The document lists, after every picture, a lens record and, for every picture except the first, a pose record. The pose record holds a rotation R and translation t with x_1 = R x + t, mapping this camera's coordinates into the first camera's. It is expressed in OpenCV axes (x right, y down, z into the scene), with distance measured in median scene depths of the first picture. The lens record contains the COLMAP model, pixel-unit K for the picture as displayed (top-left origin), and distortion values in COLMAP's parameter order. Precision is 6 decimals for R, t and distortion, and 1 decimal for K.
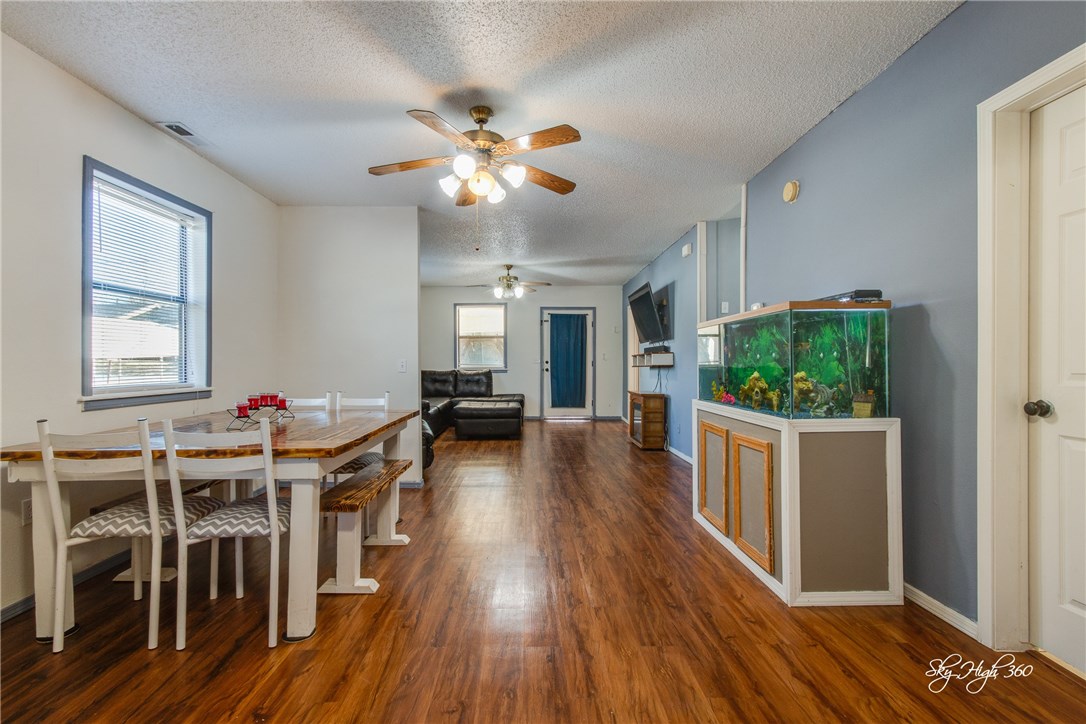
lens RADIAL K [[496.0, 0, 527.3], [0, 496.0, 366.1], [0, 0, 1]] dist [-0.004721, 0.005923]
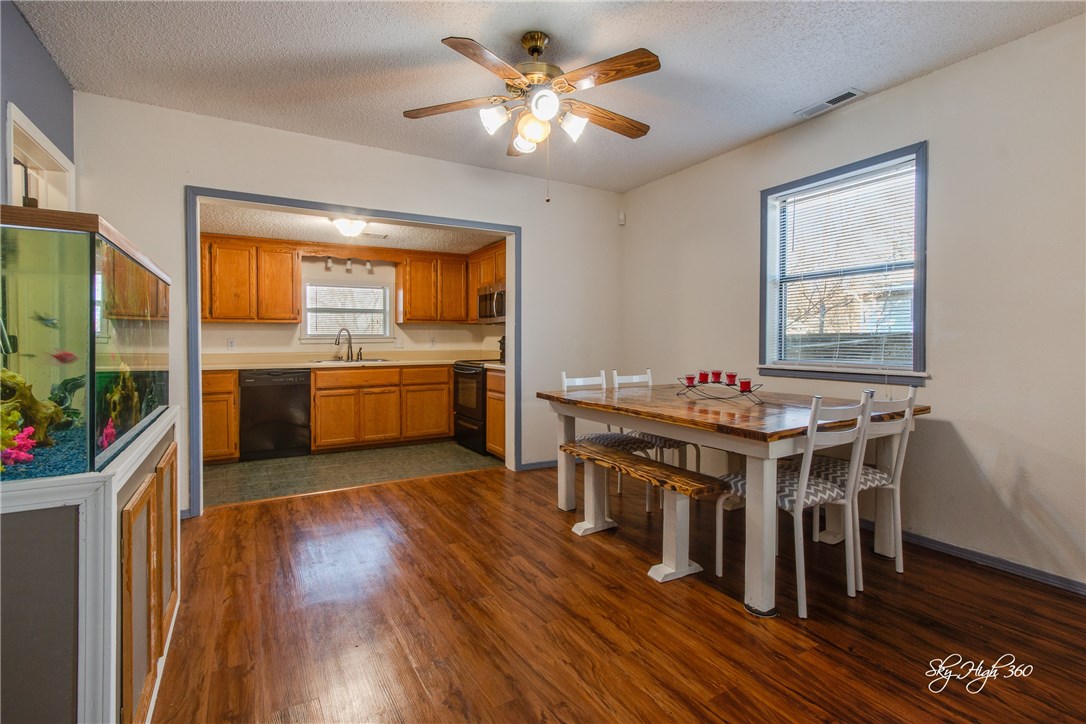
lens RADIAL K [[496.0, 0, 529.4], [0, 496.0, 342.9], [0, 0, 1]] dist [-0.004721, 0.005923]
pose [[-0.865888, 0.007590, -0.500180, 0.101469], [0.001060, 0.999910, 0.013337, -0.005147], [0.500236, 0.011018, -0.865819, 0.521617]]
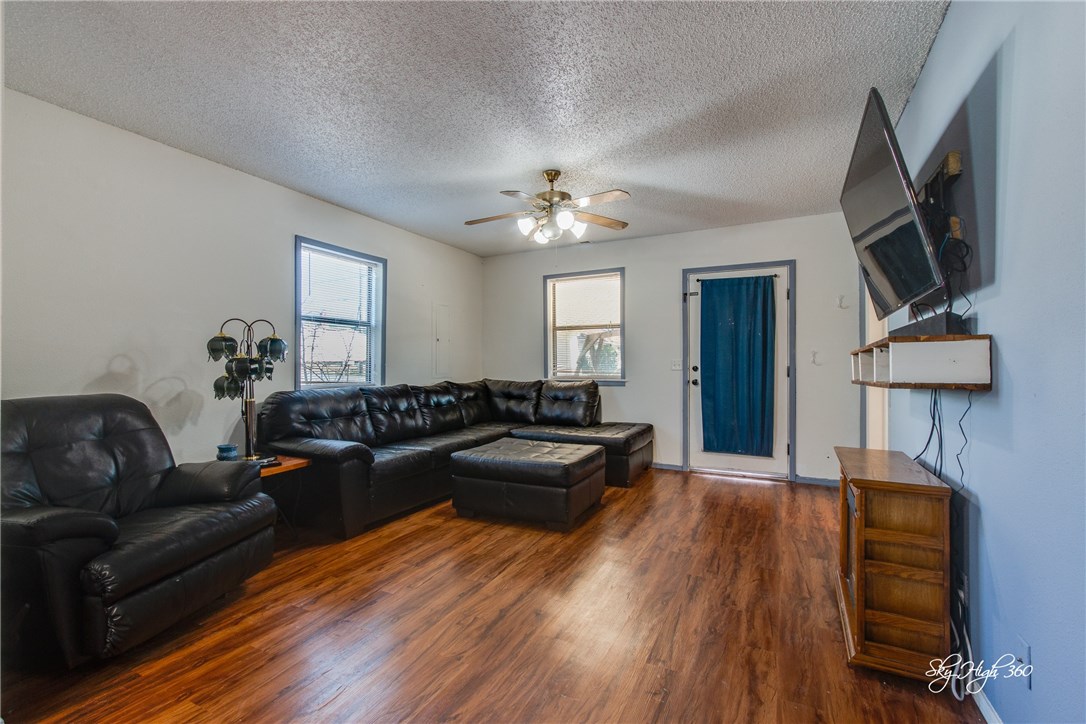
lens RADIAL K [[496.0, 0, 530.4], [0, 496.0, 358.7], [0, 0, 1]] dist [-0.004721, 0.005923]
pose [[0.887903, -0.005085, -0.460002, 0.130771], [-0.006310, 0.999710, -0.023232, -0.004749], [0.459987, 0.023531, 0.887614, 0.430075]]
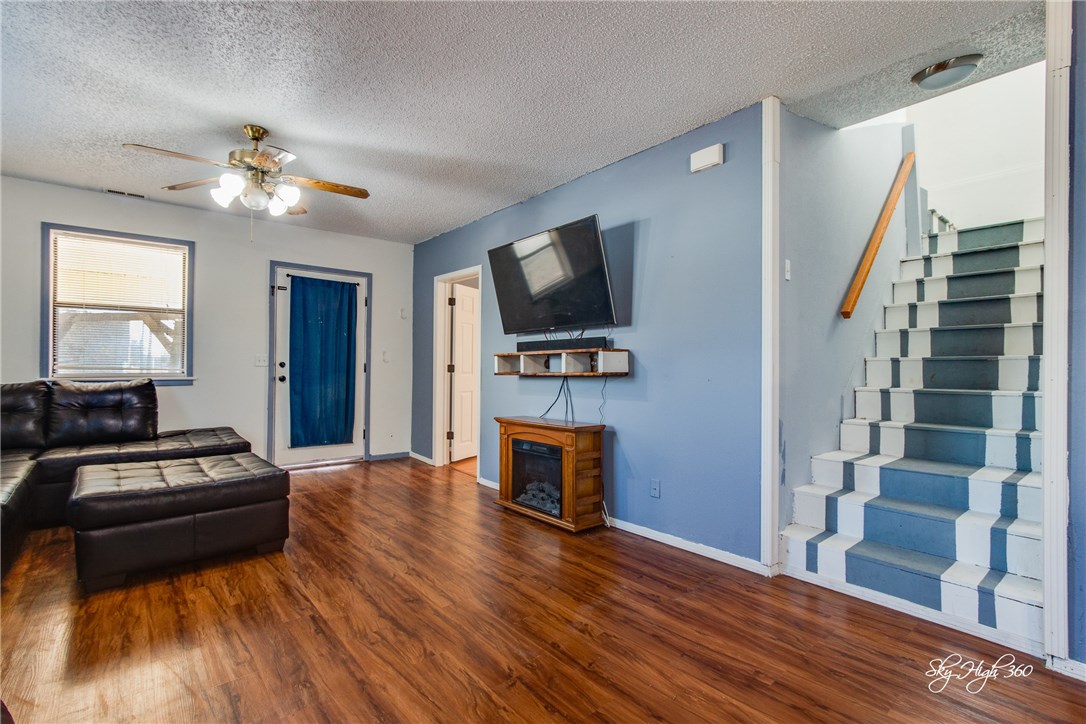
lens RADIAL K [[496.0, 0, 528.4], [0, 496.0, 362.9], [0, 0, 1]] dist [-0.004721, 0.005923]
pose [[0.775459, 0.012035, 0.631283, -0.093002], [-0.003012, 0.999877, -0.015362, -0.002317], [-0.631391, 0.010012, 0.775400, 0.416959]]
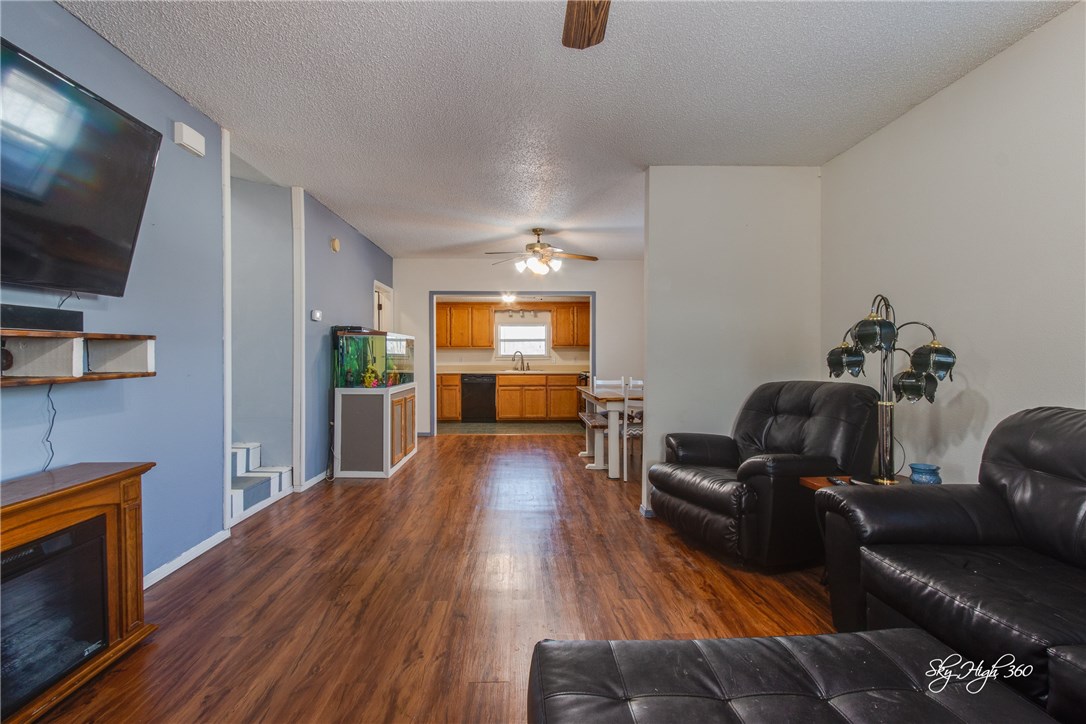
lens RADIAL K [[496.0, 0, 533.7], [0, 496.0, 362.4], [0, 0, 1]] dist [-0.004721, 0.005923]
pose [[-0.999711, 0.003049, -0.023827, -0.007365], [0.002650, 0.999856, 0.016742, -0.008940], [0.023875, 0.016674, -0.999576, 0.884663]]
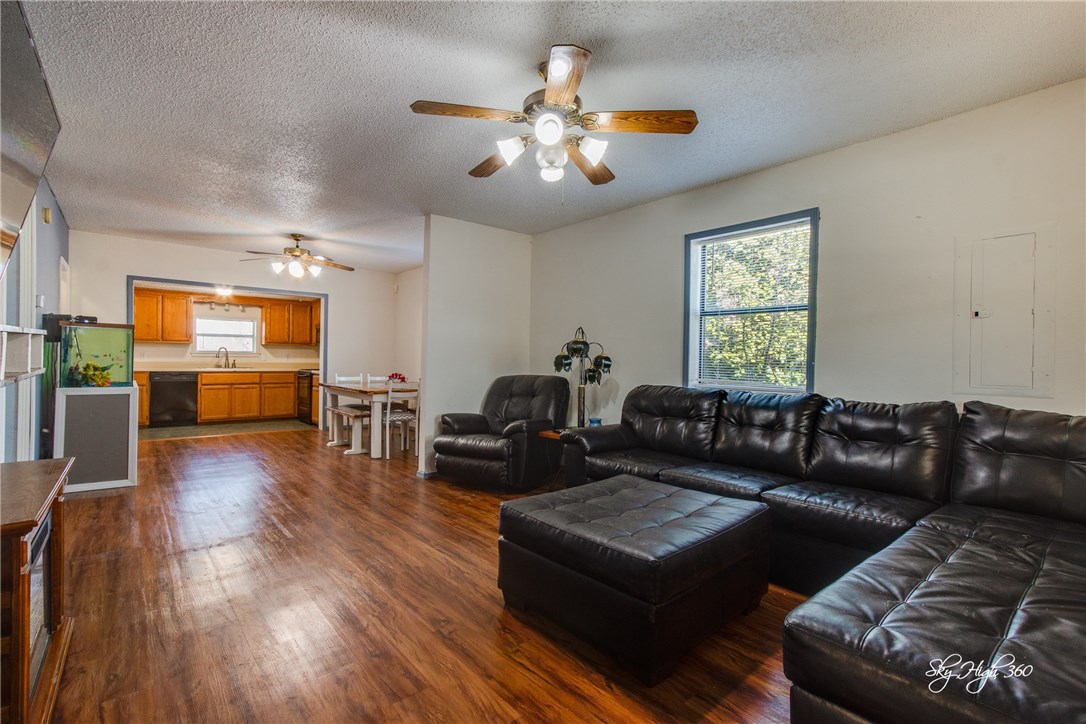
lens RADIAL K [[496.0, 0, 531.2], [0, 496.0, 362.7], [0, 0, 1]] dist [-0.004721, 0.005923]
pose [[-0.773579, -0.005730, -0.633674, 0.136075], [-0.020045, 0.999680, 0.015431, -0.011458], [0.633383, 0.024639, -0.773446, 0.964203]]
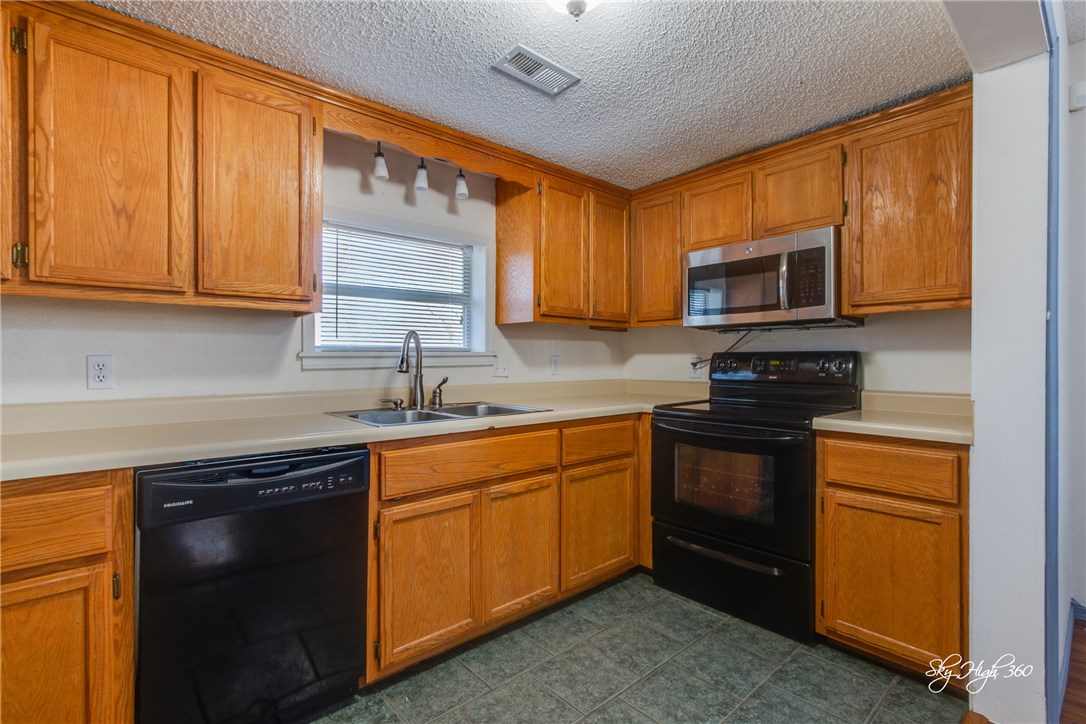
lens RADIAL K [[496.0, 0, 530.2], [0, 496.0, 356.4], [0, 0, 1]] dist [-0.004721, 0.005923]
pose [[-0.756740, -0.002138, -0.653712, 0.112056], [-0.001058, 0.999997, -0.002045, -0.002514], [0.653715, -0.000856, -0.756740, 0.130709]]
